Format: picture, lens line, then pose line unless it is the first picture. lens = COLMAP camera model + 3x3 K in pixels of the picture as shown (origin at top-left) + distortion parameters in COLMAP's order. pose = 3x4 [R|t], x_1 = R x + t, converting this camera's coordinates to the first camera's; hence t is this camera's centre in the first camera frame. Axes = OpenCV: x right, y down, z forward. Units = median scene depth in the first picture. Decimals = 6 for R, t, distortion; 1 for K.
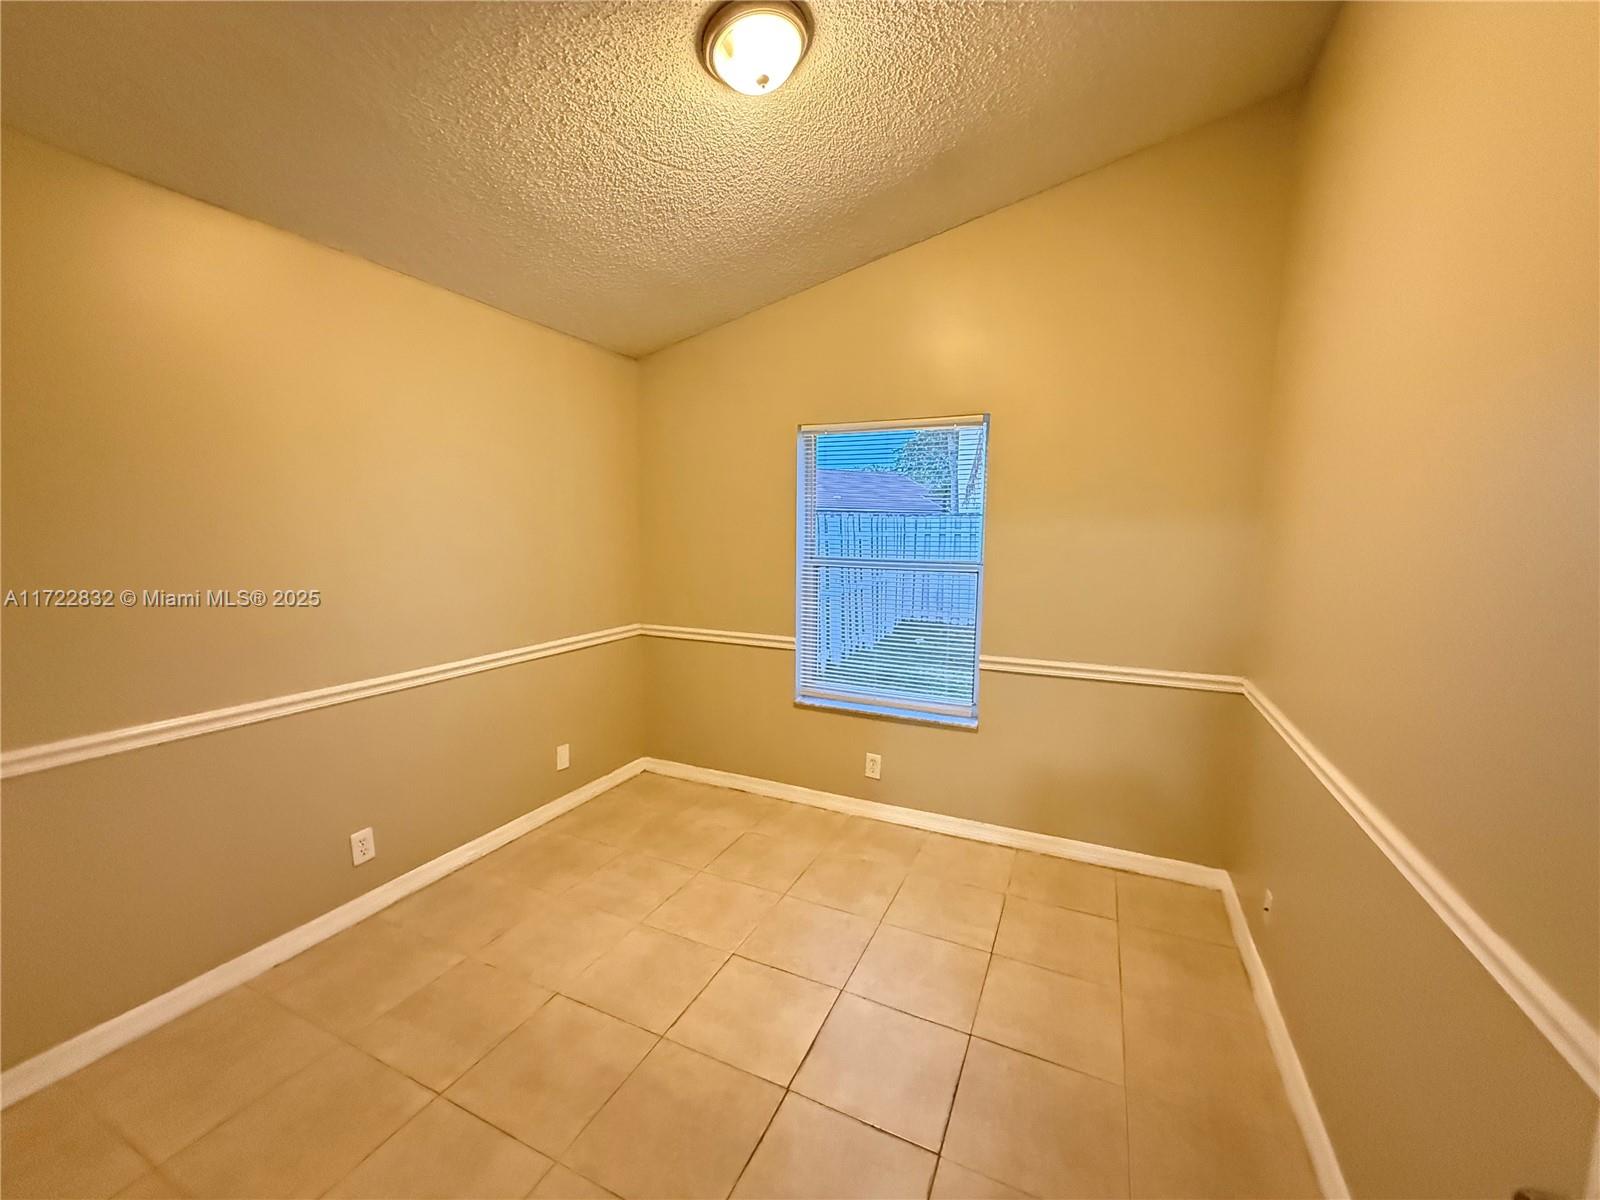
lens RADIAL K [[638.2, 0, 796.3], [0, 638.2, 600.5], [0, 0, 1]] dist [-0.000949, 0.000367]
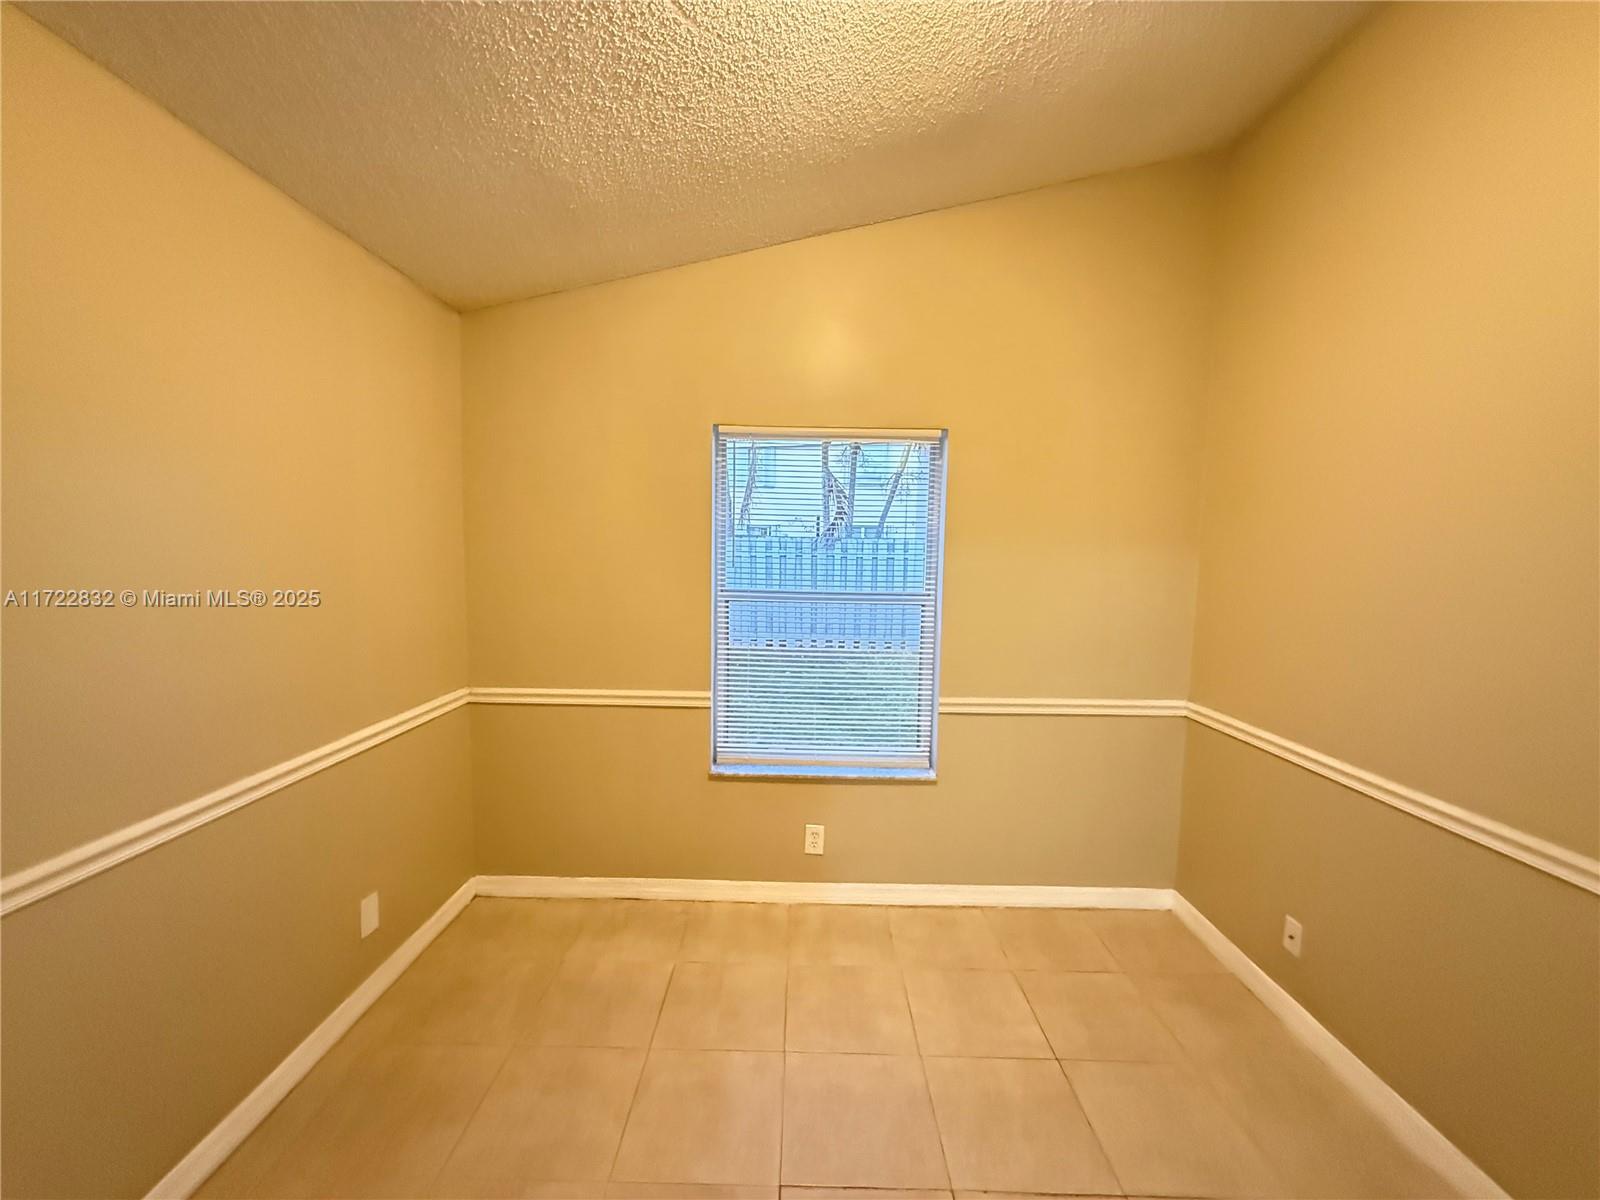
lens RADIAL K [[625.9, 0, 797.7], [0, 625.9, 607.2], [0, 0, 1]] dist [0.000873, 0.000102]
pose [[0.908552, -0.025678, 0.416982, -0.232844], [0.038345, 0.999022, -0.022030, -0.026525], [-0.416008, 0.036005, 0.908648, 0.256434]]
